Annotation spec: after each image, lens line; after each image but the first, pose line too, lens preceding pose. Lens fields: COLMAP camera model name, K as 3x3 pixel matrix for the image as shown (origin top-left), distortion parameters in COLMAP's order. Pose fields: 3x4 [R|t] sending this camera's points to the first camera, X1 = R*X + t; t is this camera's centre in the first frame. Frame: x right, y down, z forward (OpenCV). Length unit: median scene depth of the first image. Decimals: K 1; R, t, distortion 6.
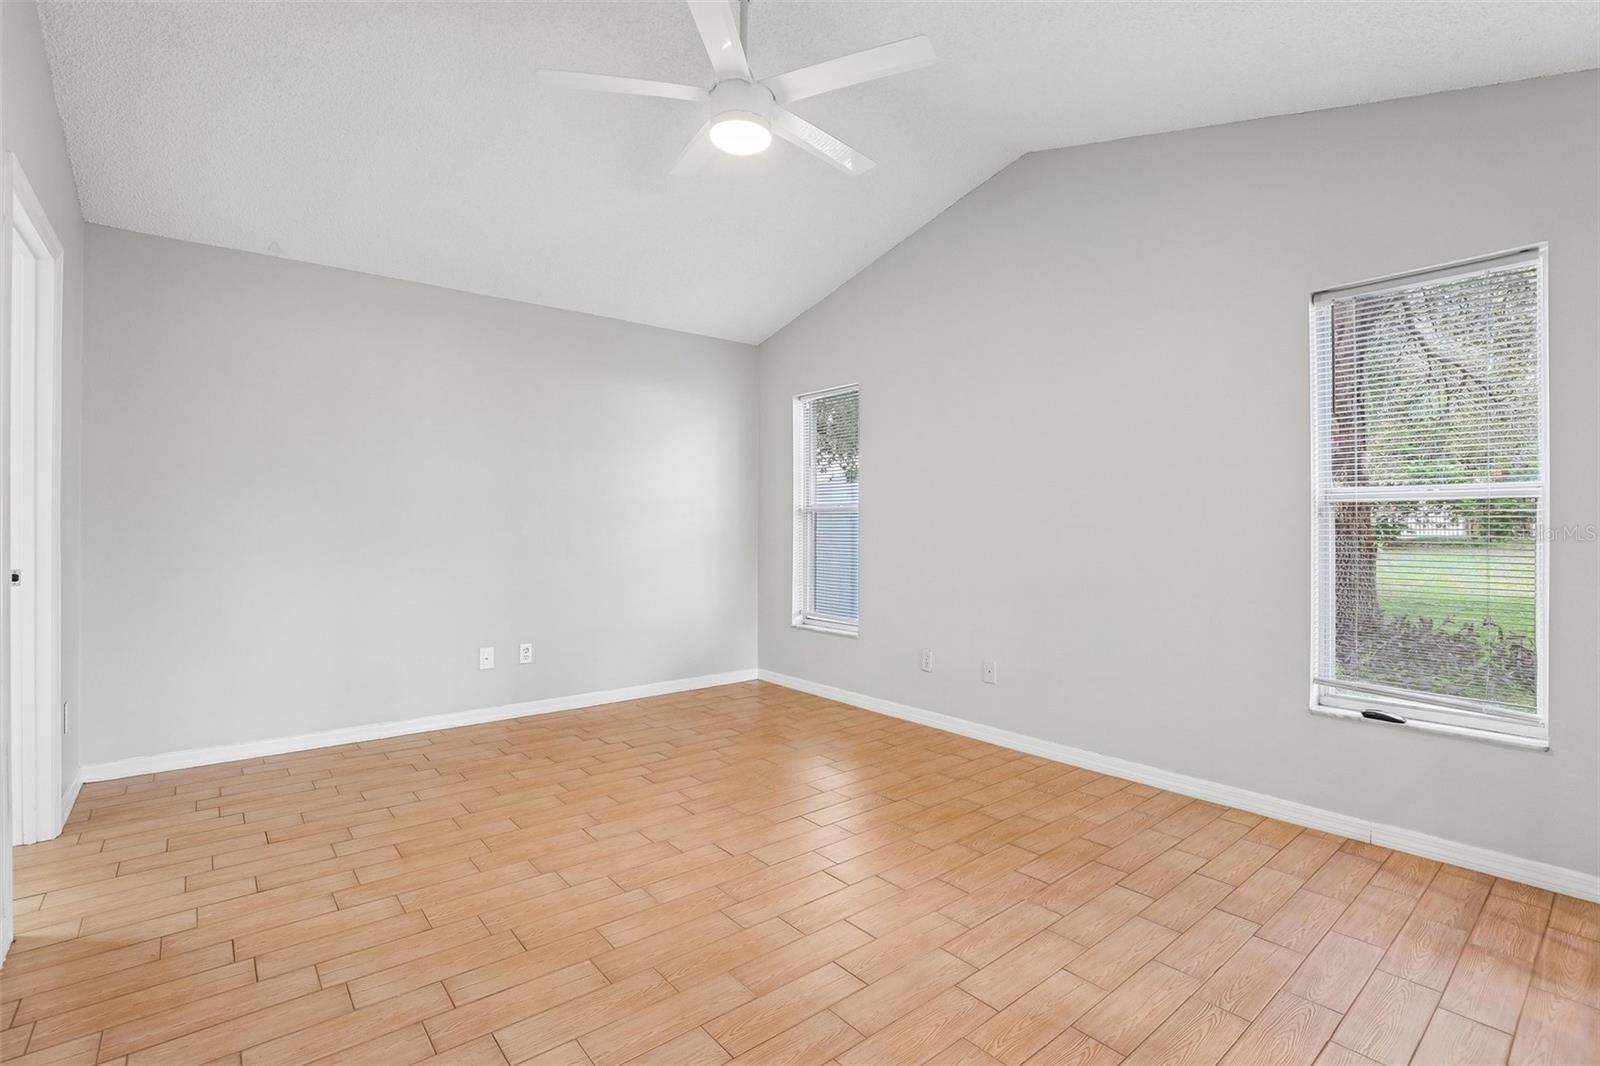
lens RADIAL K [[741.3, 0, 790.9], [0, 741.3, 525.9], [0, 0, 1]] dist [-0.040397, 0.011371]
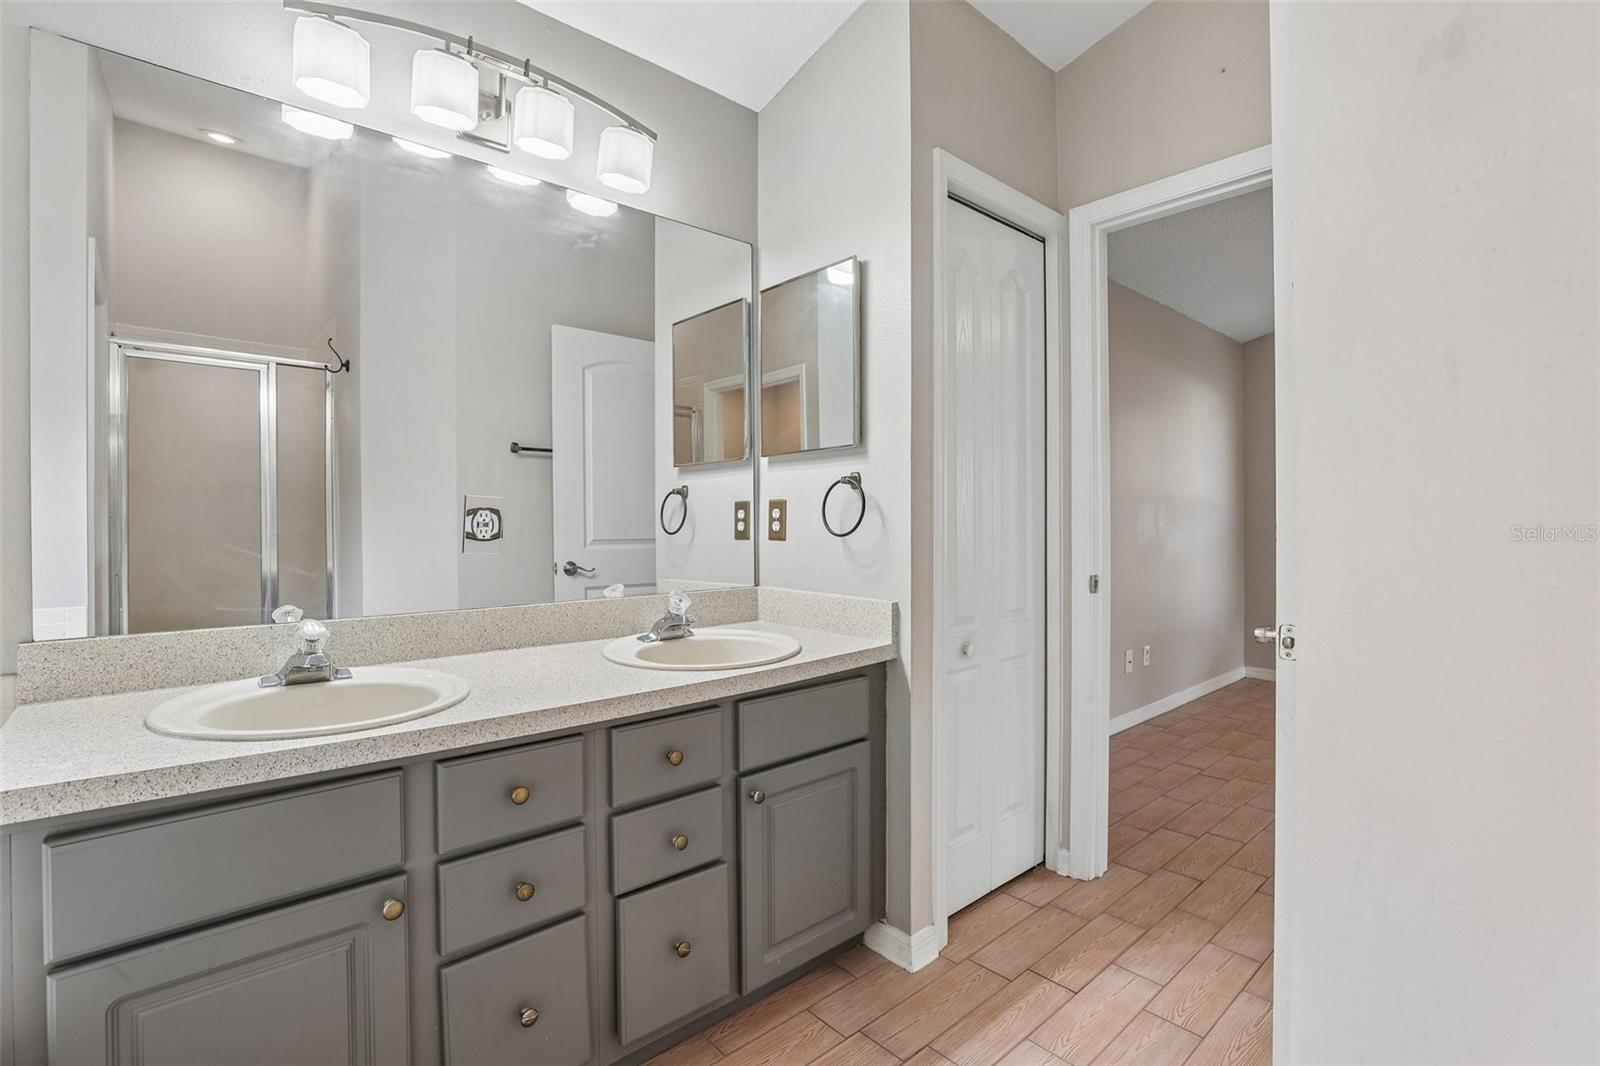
lens RADIAL K [[741.3, 0, 802.3], [0, 741.3, 524.2], [0, 0, 1]] dist [-0.040397, 0.011371]
pose [[0.998776, -0.003000, 0.049370, -1.148786], [0.002944, 0.999995, 0.001206, -0.004441], [-0.049373, -0.001060, 0.998780, 0.073410]]
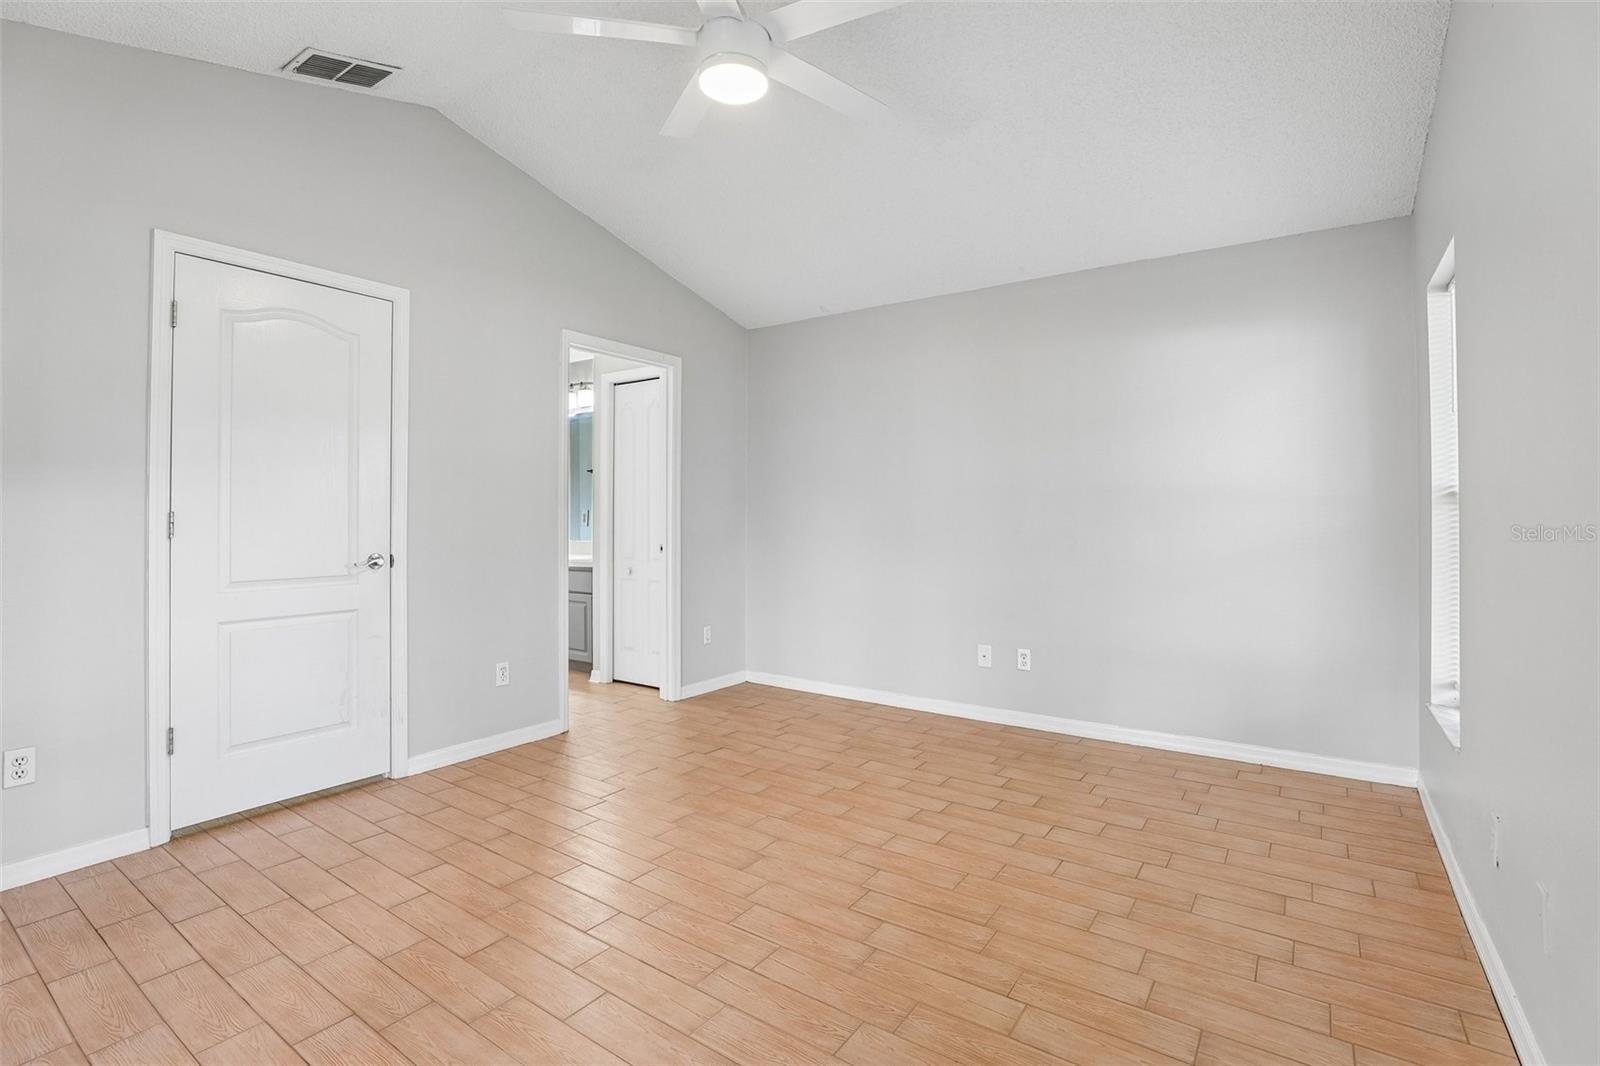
lens RADIAL K [[741.3, 0, 800.4], [0, 741.3, 511.0], [0, 0, 1]] dist [-0.040397, 0.011371]
pose [[0.275536, -0.009936, -0.961239, 0.605835], [-0.002822, 0.999934, -0.011145, -0.002849], [0.961286, 0.005783, 0.275490, 0.631784]]
